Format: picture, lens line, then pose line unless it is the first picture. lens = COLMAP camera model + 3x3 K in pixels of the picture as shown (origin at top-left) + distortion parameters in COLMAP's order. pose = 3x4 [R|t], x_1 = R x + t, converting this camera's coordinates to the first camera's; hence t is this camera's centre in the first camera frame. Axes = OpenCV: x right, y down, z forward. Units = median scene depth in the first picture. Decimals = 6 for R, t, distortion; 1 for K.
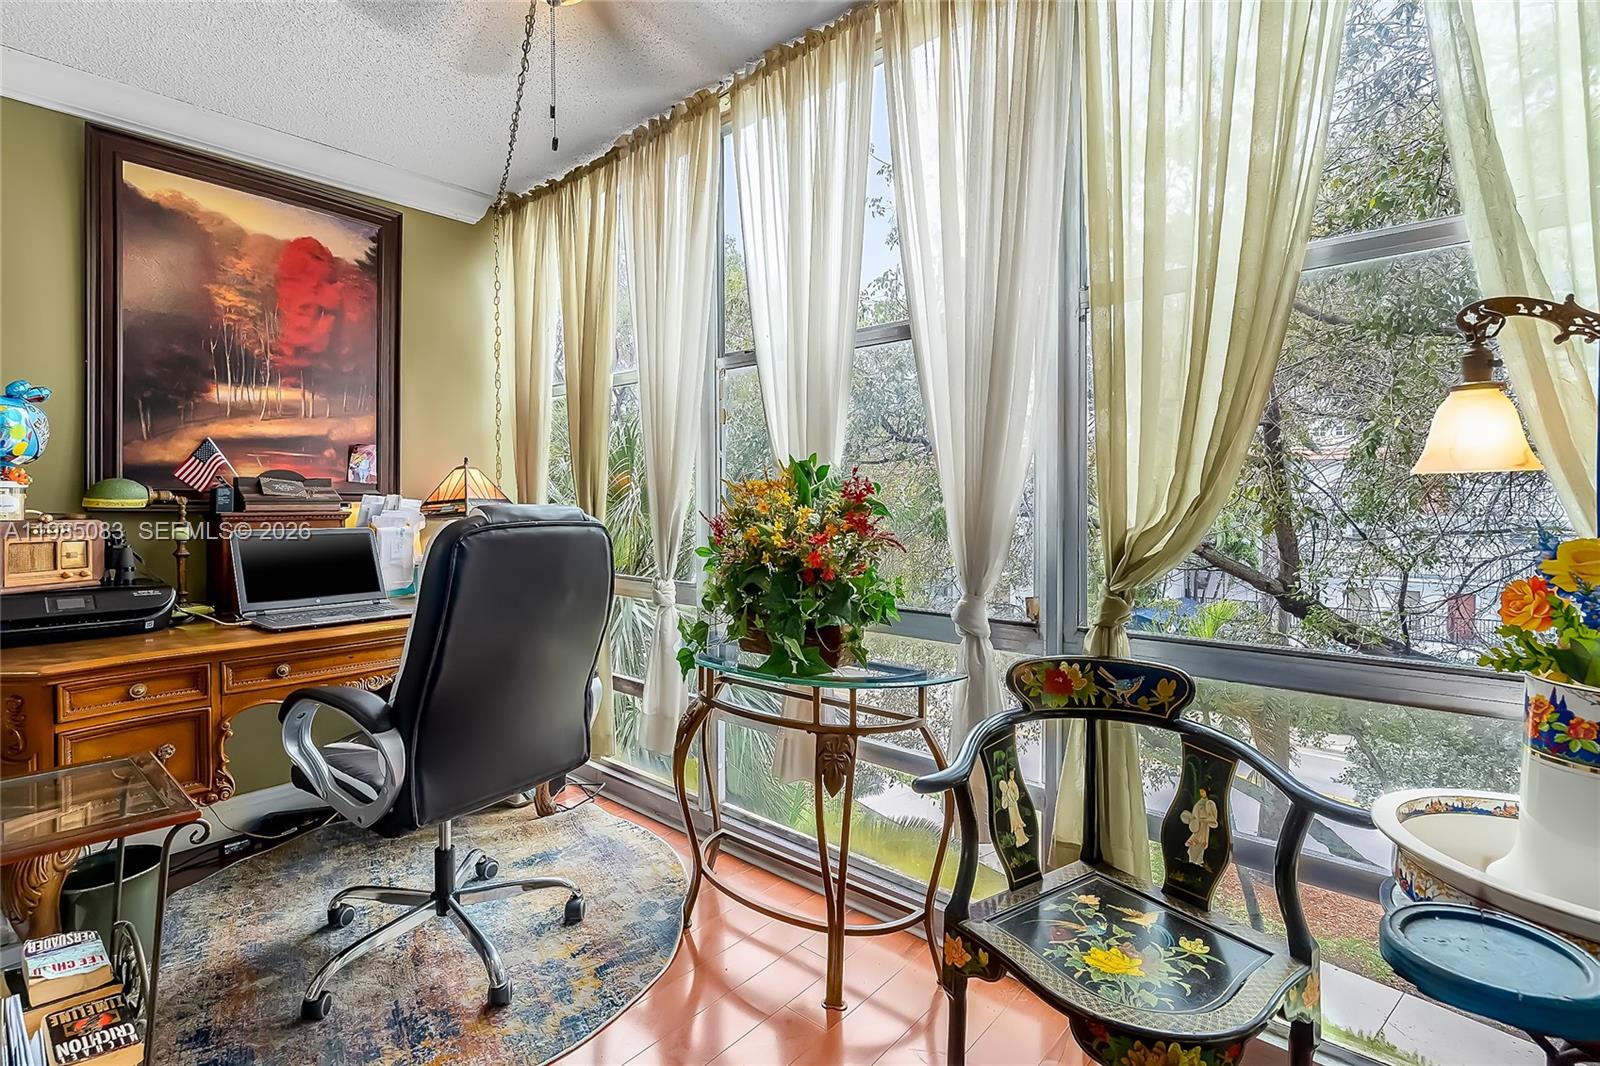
lens RADIAL K [[742.6, 0, 784.1], [0, 742.6, 535.8], [0, 0, 1]] dist [-0.004839, 0.003371]
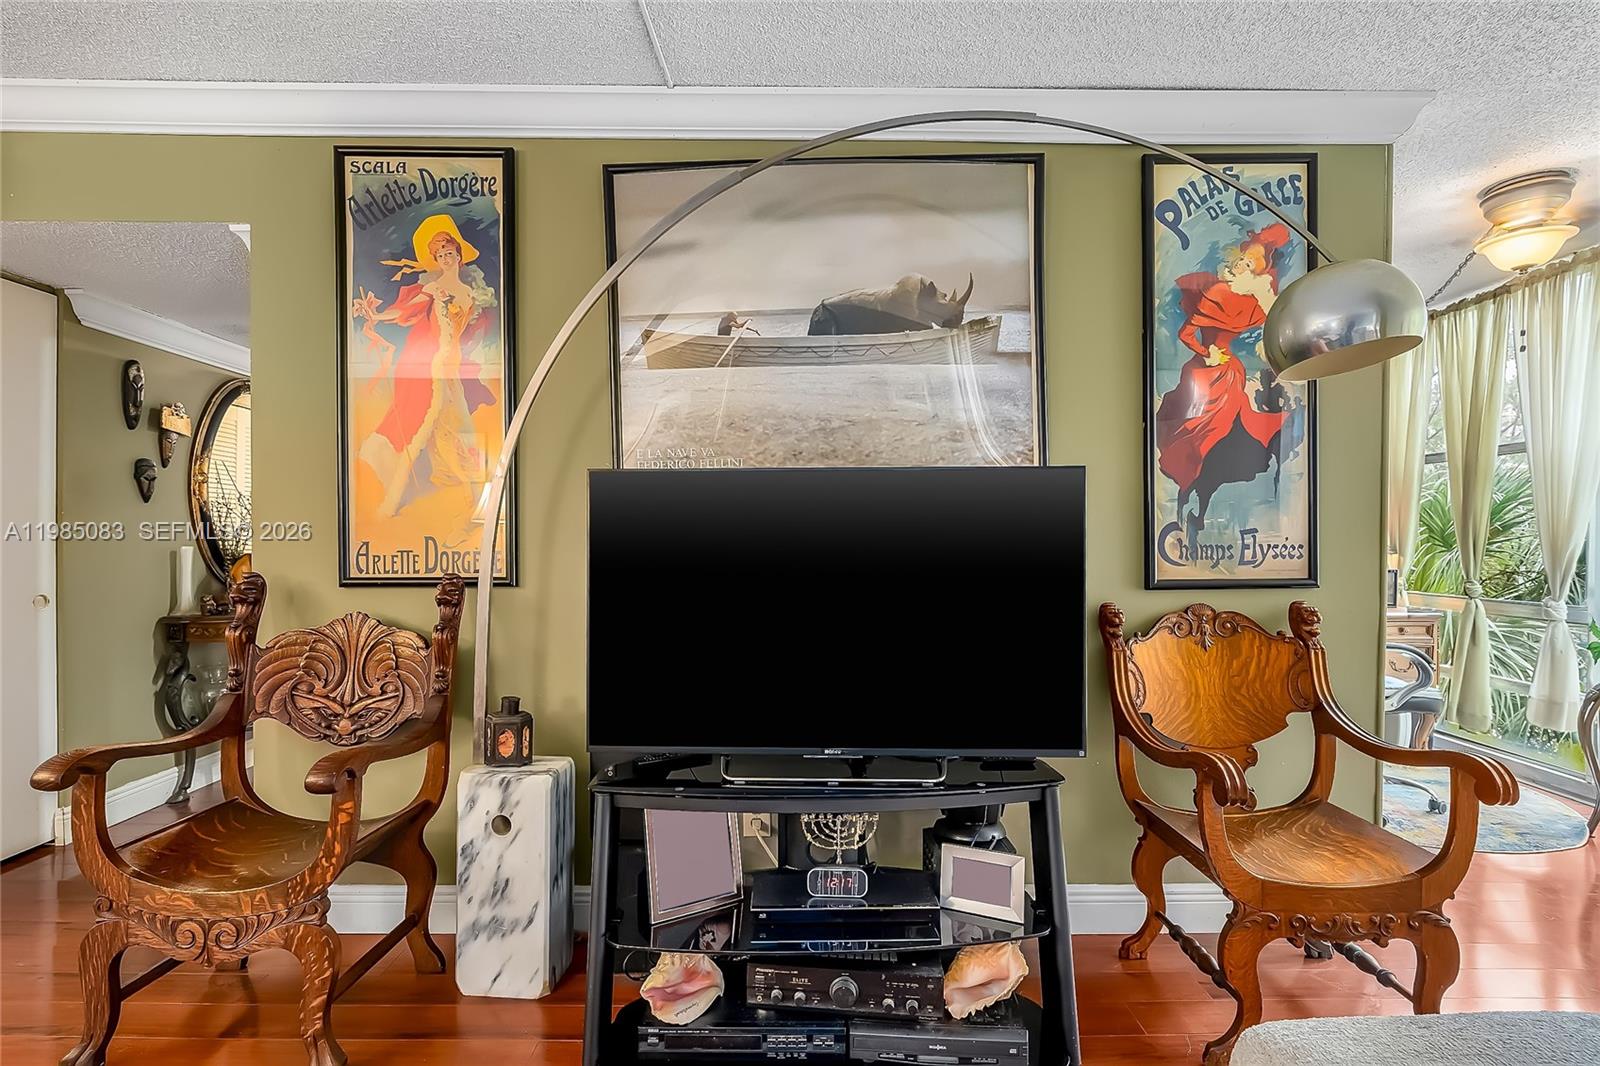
lens RADIAL K [[742.6, 0, 804.3], [0, 742.6, 550.3], [0, 0, 1]] dist [-0.004839, 0.003371]
pose [[0.666970, 0.017813, -0.744872, -0.077830], [-0.047066, 0.998725, -0.018260, 0.060173], [0.743597, 0.047237, 0.666958, -1.022504]]
